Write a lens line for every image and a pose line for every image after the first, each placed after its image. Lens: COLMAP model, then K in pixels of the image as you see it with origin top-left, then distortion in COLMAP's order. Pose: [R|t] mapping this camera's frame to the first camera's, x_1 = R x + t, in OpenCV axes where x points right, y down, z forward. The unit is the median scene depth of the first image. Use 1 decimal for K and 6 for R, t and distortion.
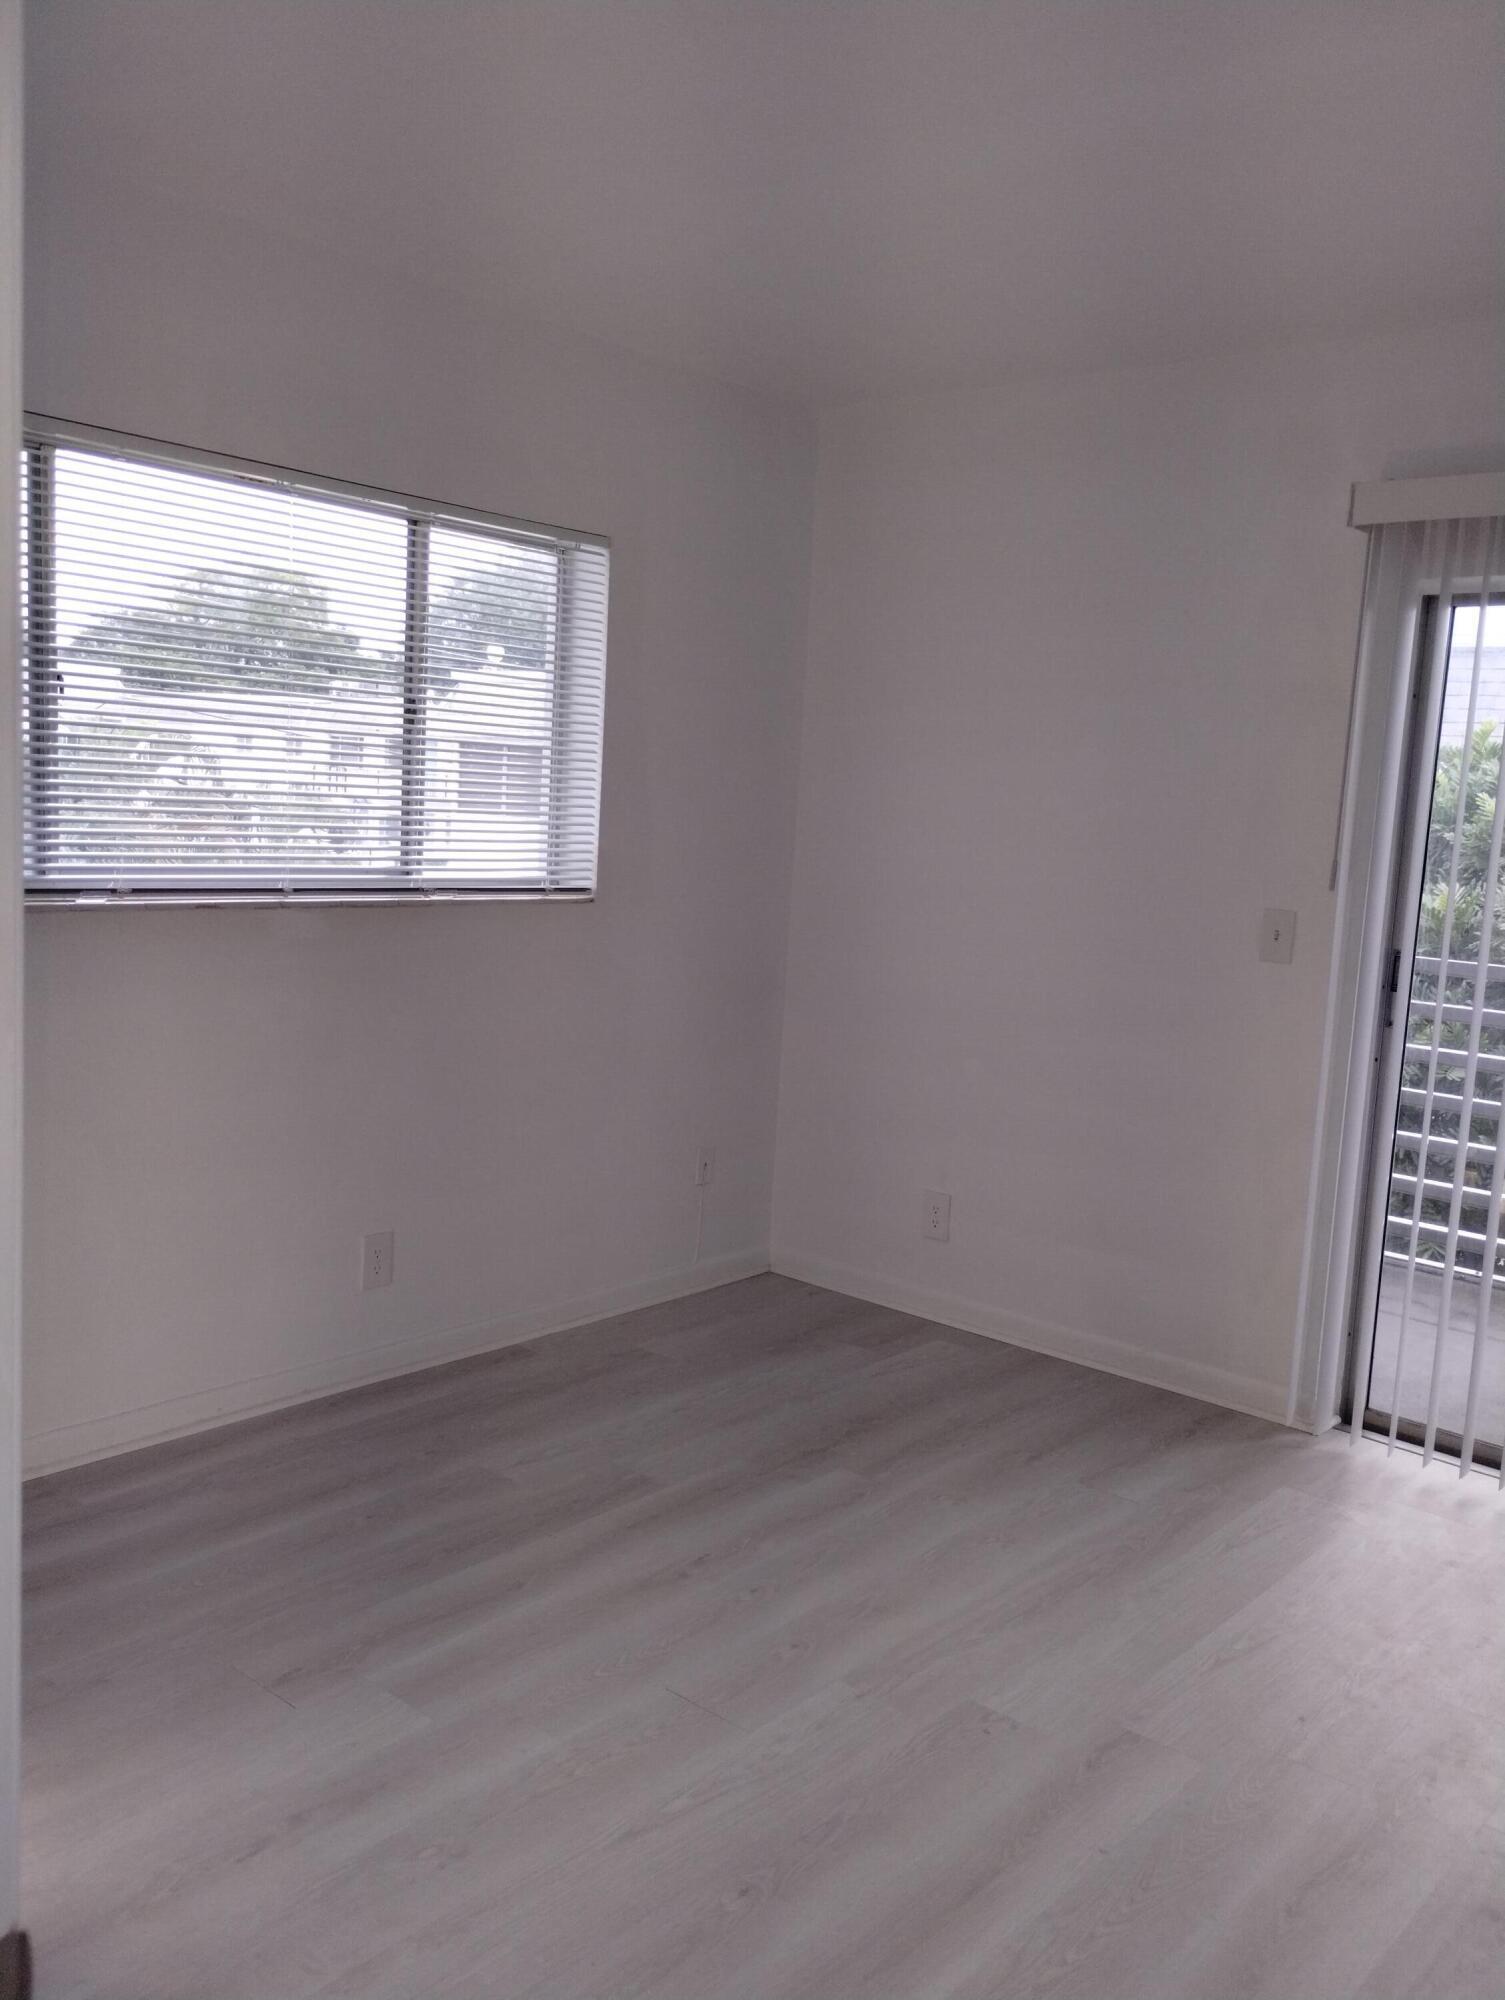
lens RADIAL K [[1632.5, 0, 752.5], [0, 1632.5, 1000.0], [0, 0, 1]] dist [0.041344, -0.021249]
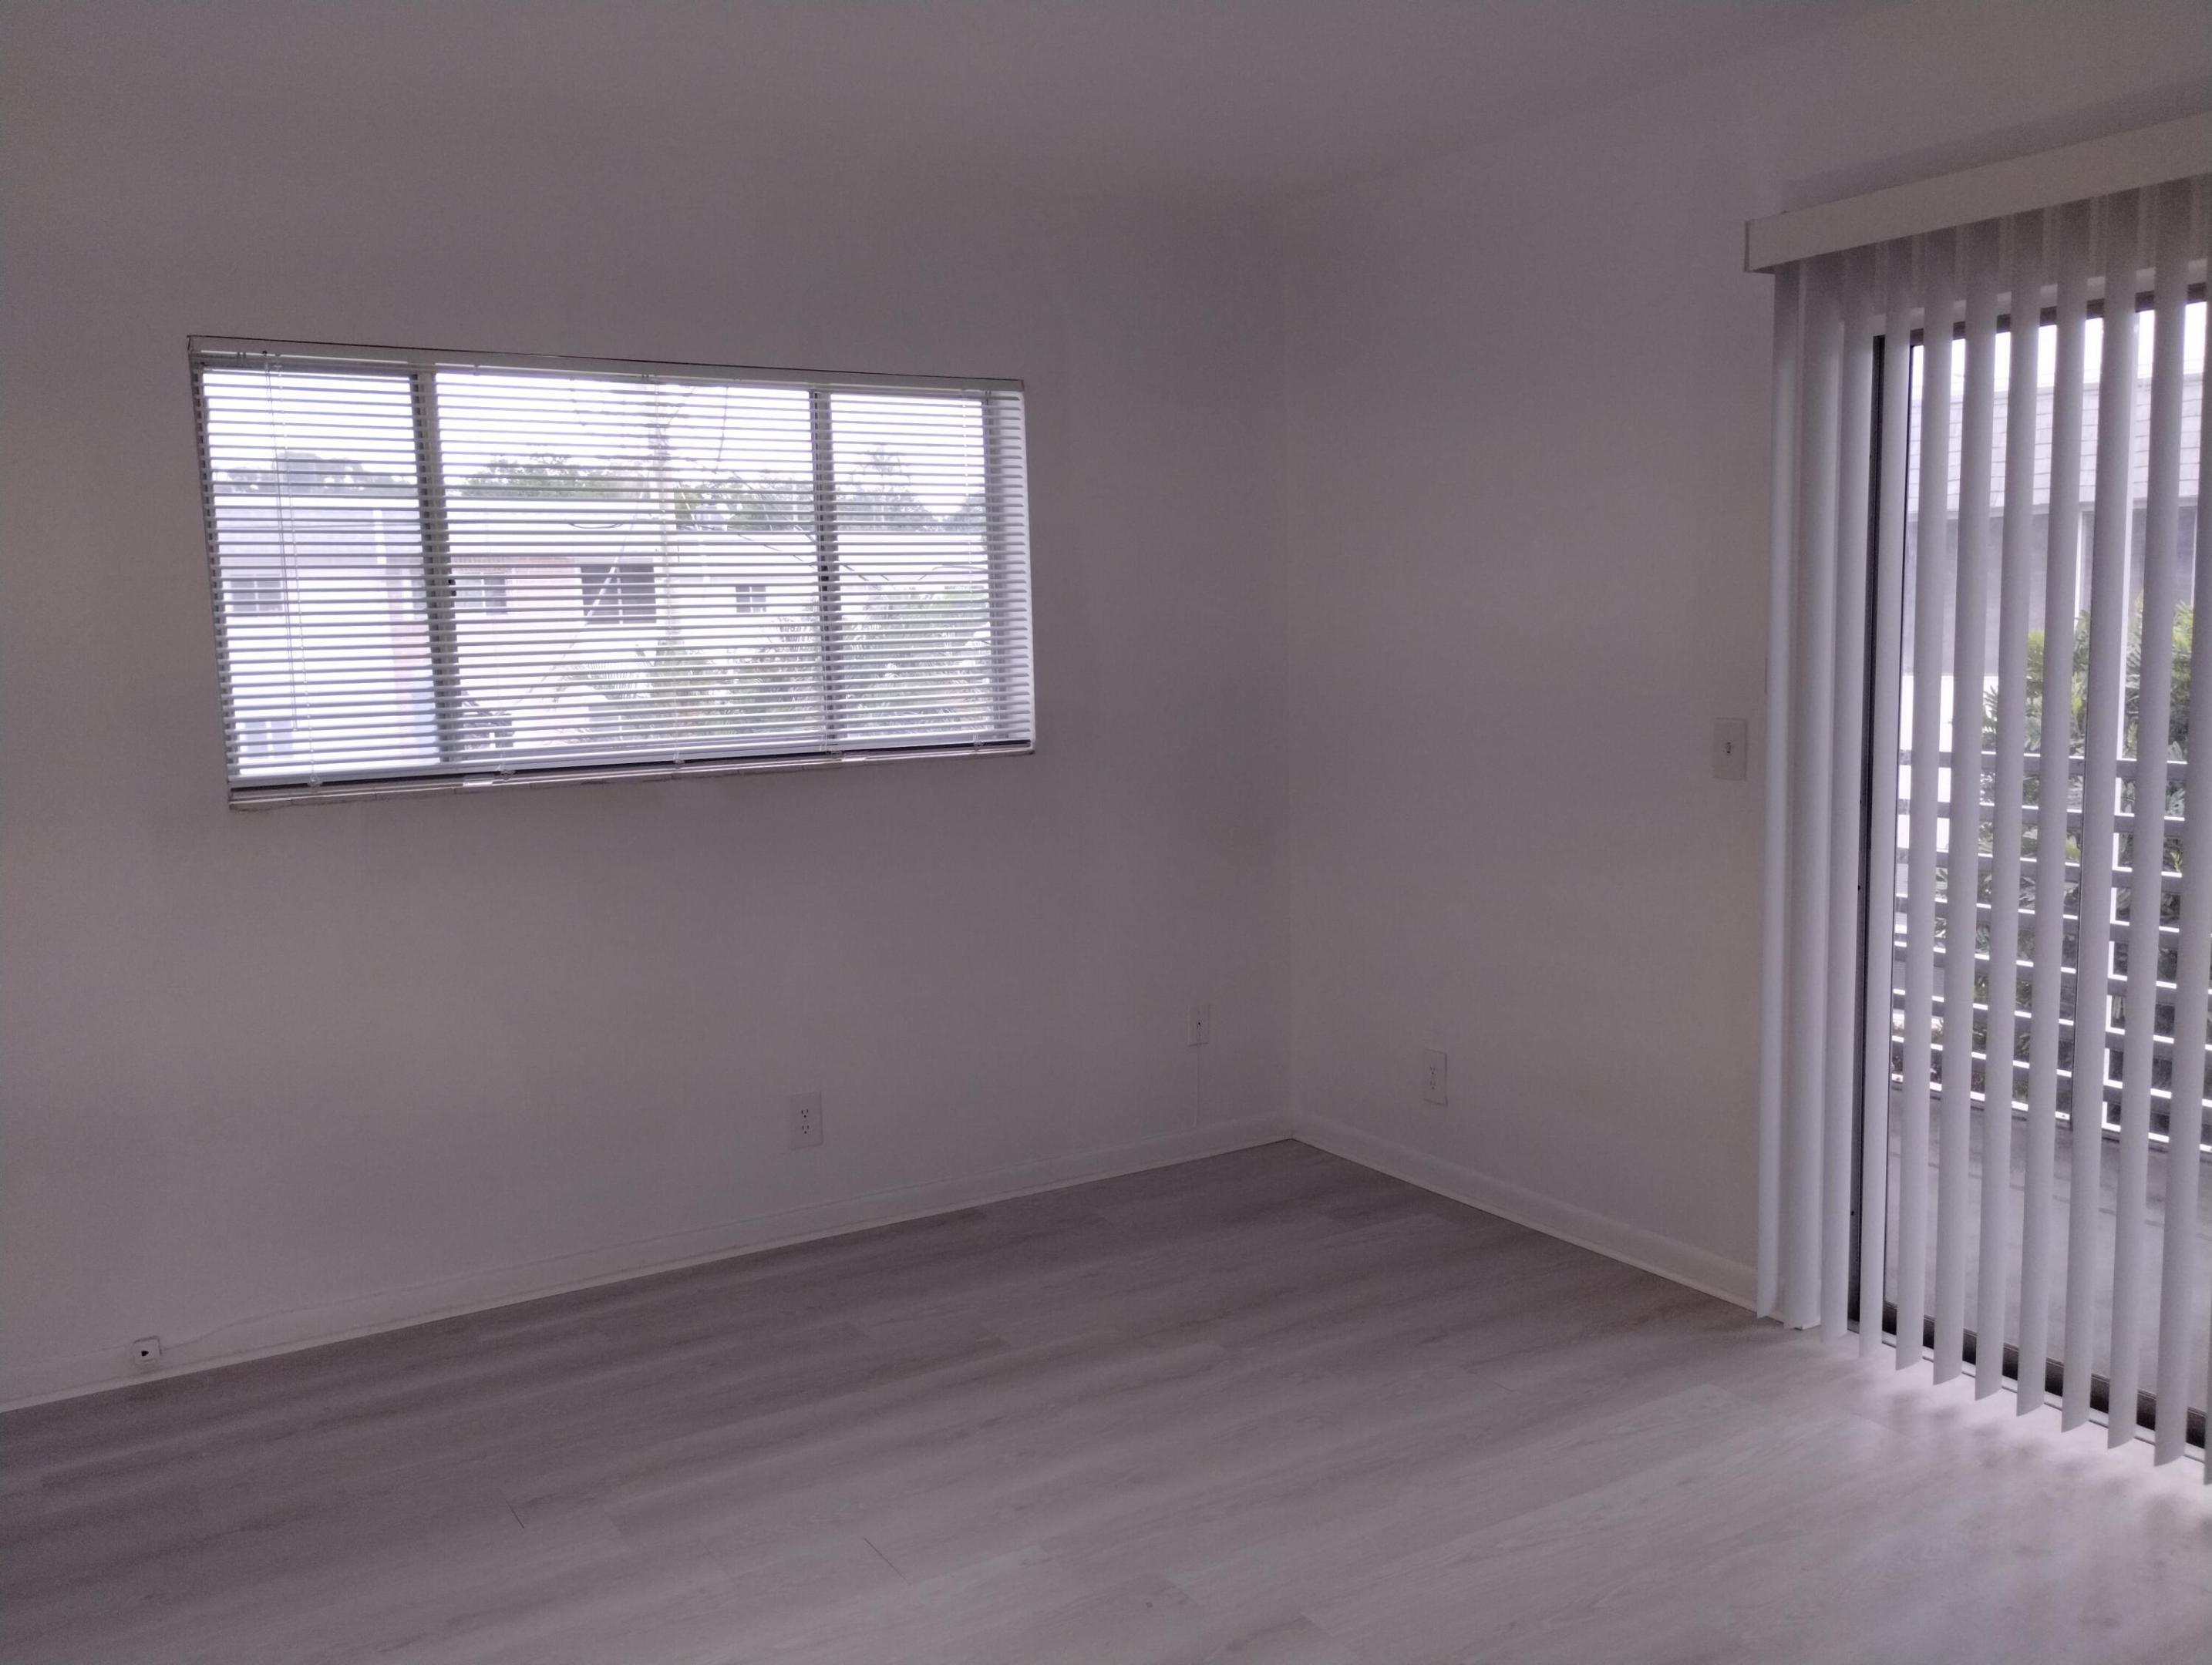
lens RADIAL K [[1805.3, 0, 1112.5], [0, 1805.3, 818.3], [0, 0, 1]] dist [0.041344, -0.021249]
pose [[0.949375, -0.049124, -0.310280, 0.306798], [0.042439, 0.998699, -0.028262, 0.012009], [0.311265, 0.013664, 0.950225, -0.009551]]
